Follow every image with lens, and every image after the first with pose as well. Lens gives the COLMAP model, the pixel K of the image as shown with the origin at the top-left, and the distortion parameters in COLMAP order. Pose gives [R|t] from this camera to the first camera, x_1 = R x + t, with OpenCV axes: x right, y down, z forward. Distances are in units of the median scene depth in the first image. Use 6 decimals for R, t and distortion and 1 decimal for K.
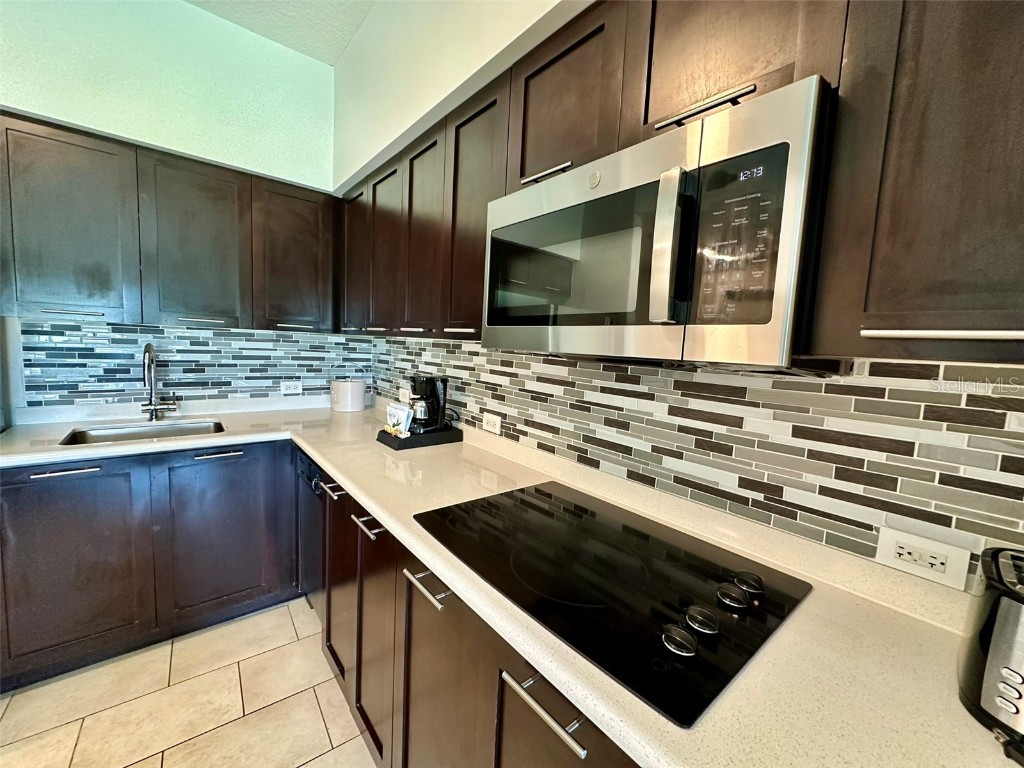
lens RADIAL K [[412.8, 0, 512.5], [0, 412.8, 385.5], [0, 0, 1]] dist [-0.000326, -0.000259]
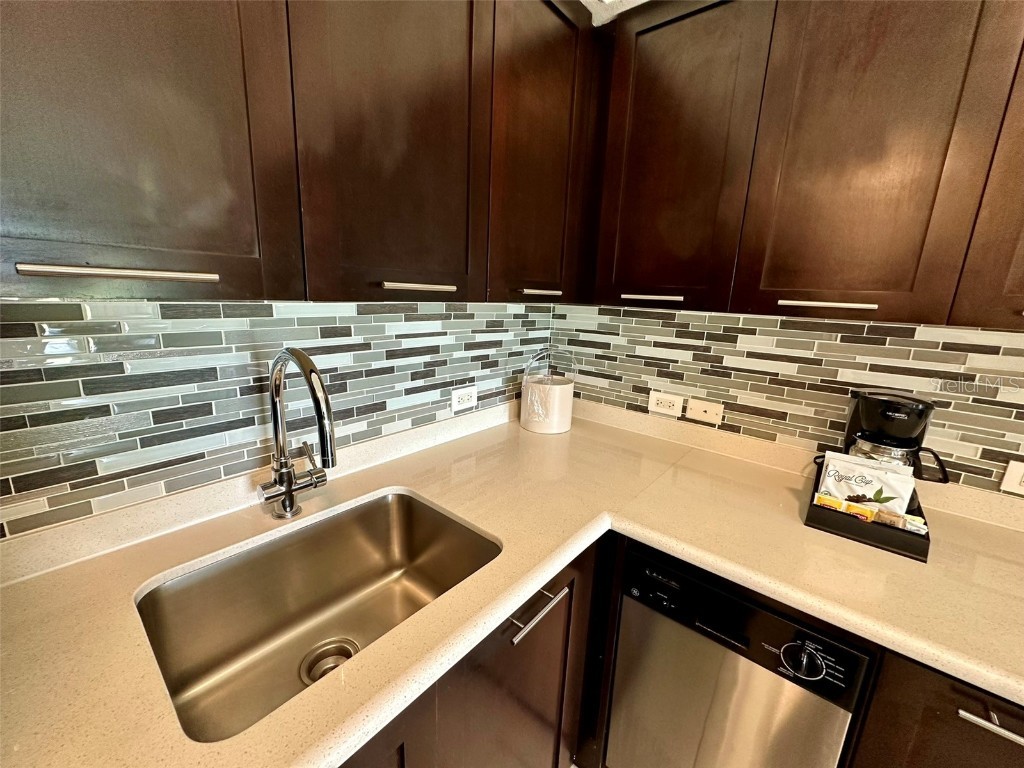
lens RADIAL K [[412.8, 0, 510.8], [0, 412.8, 380.6], [0, 0, 1]] dist [-0.000326, -0.000259]
pose [[0.982293, -0.048912, 0.180855, -0.611684], [0.026591, 0.991945, 0.123847, -0.093569], [-0.185456, -0.116845, 0.975681, 0.468448]]
